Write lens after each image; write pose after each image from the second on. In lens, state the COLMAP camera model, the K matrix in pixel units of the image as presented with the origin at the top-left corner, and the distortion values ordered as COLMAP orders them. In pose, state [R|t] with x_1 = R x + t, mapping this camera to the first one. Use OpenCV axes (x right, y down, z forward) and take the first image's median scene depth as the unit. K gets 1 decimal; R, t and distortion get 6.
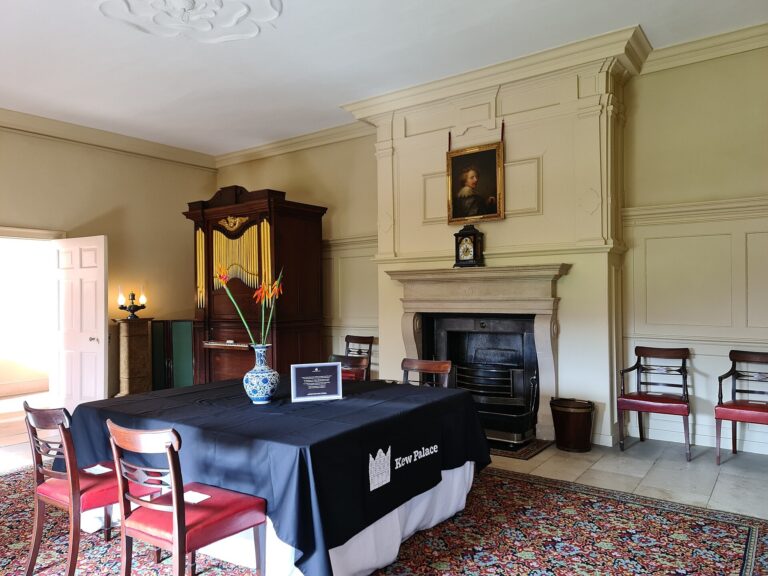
lens RADIAL K [[566.5, 0, 384.3], [0, 566.5, 289.4], [0, 0, 1]] dist [0.023035, -0.003714]
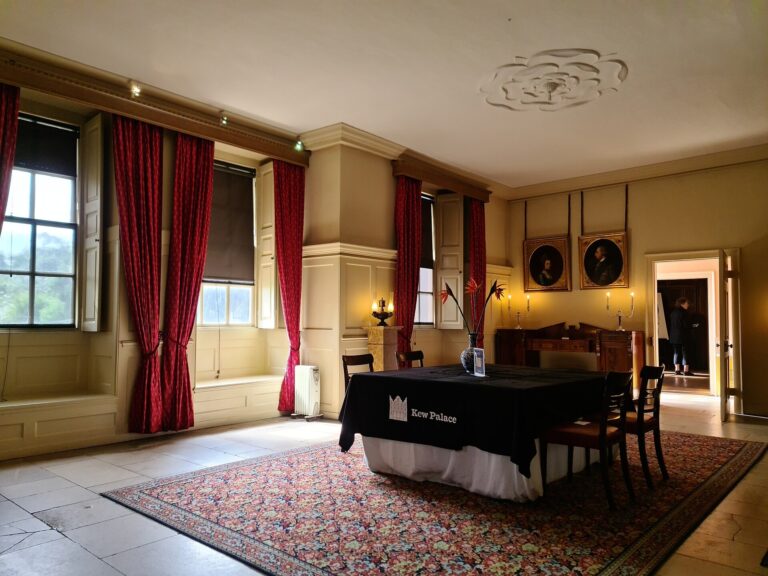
lens RADIAL K [[566.5, 0, 383.4], [0, 566.5, 290.5], [0, 0, 1]] dist [0.023035, -0.003714]
pose [[-0.101806, -0.041912, -0.993921, 1.406436], [-0.003406, 0.999121, -0.041783, 0.052857], [0.994798, -0.000869, -0.101859, 1.015748]]
